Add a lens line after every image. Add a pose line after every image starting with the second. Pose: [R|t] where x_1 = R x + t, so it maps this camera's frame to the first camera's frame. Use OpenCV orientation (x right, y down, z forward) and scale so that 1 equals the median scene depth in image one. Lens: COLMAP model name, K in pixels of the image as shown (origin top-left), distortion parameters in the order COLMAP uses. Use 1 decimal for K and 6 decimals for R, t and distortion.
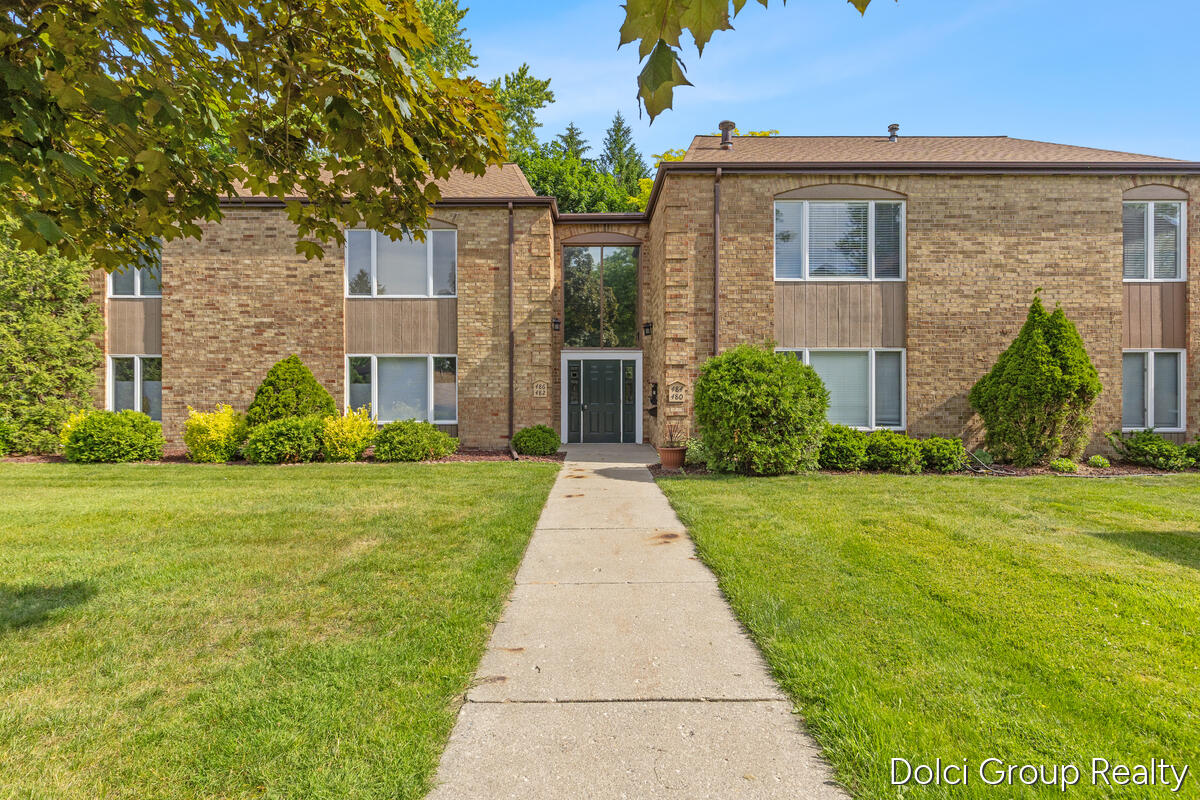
lens RADIAL K [[549.4, 0, 595.9], [0, 549.4, 383.1], [0, 0, 1]] dist [0.003460, -0.001873]
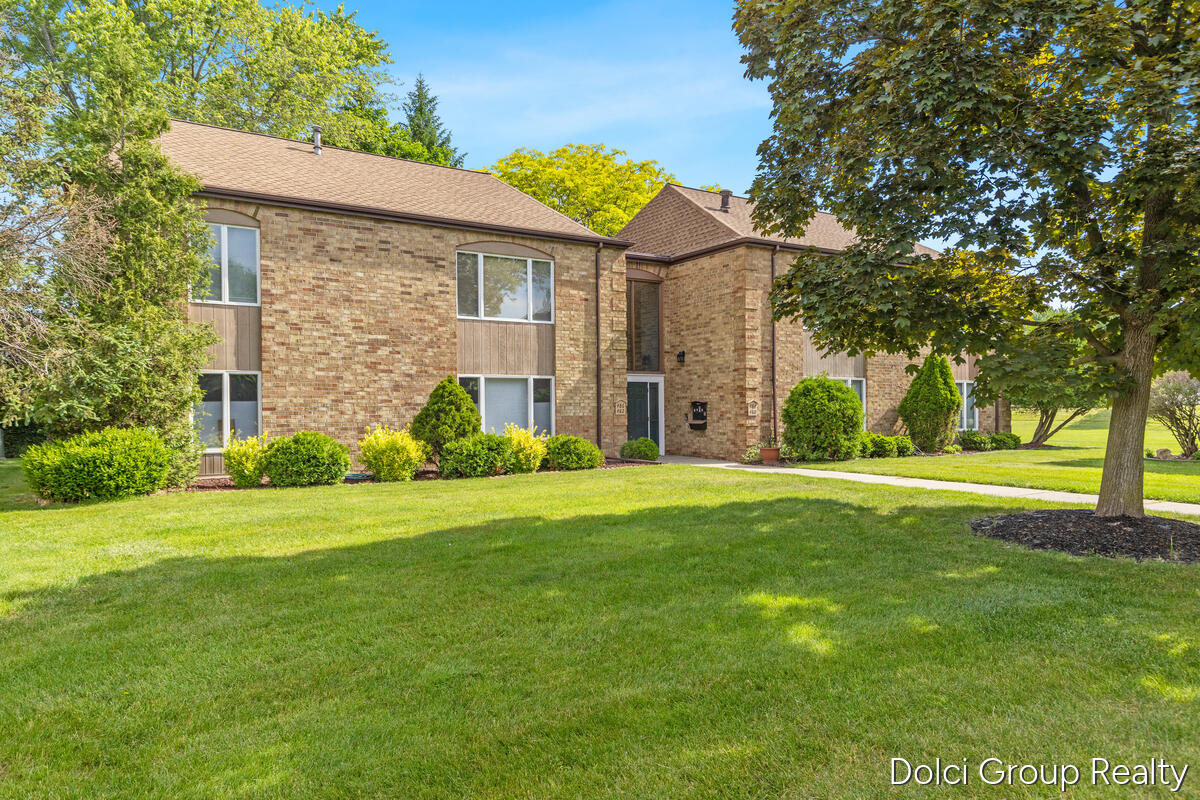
lens RADIAL K [[774.1, 0, 599.7], [0, 774.1, 404.2], [0, 0, 1]] dist [0.016770, 0.000255]
pose [[0.848831, -0.003088, 0.528656, -0.987496], [0.005873, 0.999976, -0.003589, 0.008746], [-0.528632, 0.006151, 0.848829, -0.342807]]
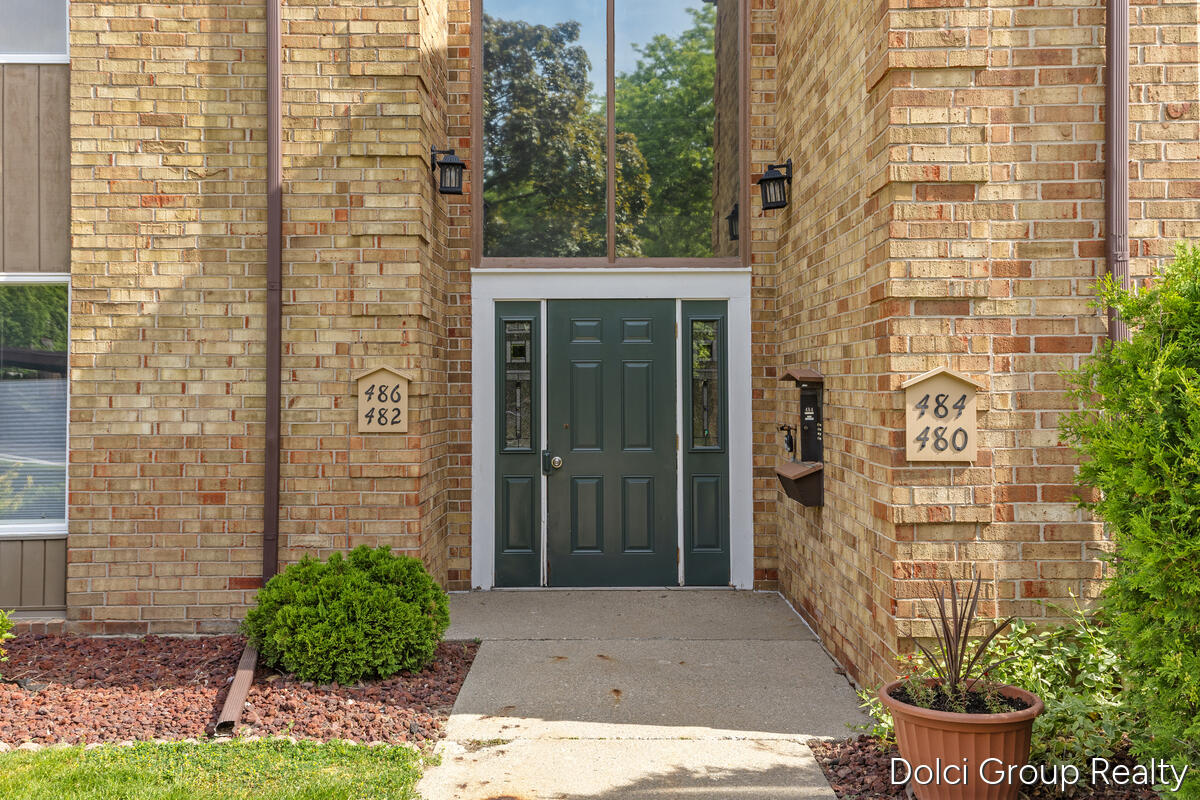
lens RADIAL K [[1108.0, 0, 599.7], [0, 1108.0, 347.8], [0, 0, 1]] dist [0.078704, 0.000000]
pose [[0.999994, -0.002857, -0.001925, 0.006223], [0.002803, 0.999617, -0.027515, -0.000616], [0.002003, 0.027510, 0.999620, 0.454689]]
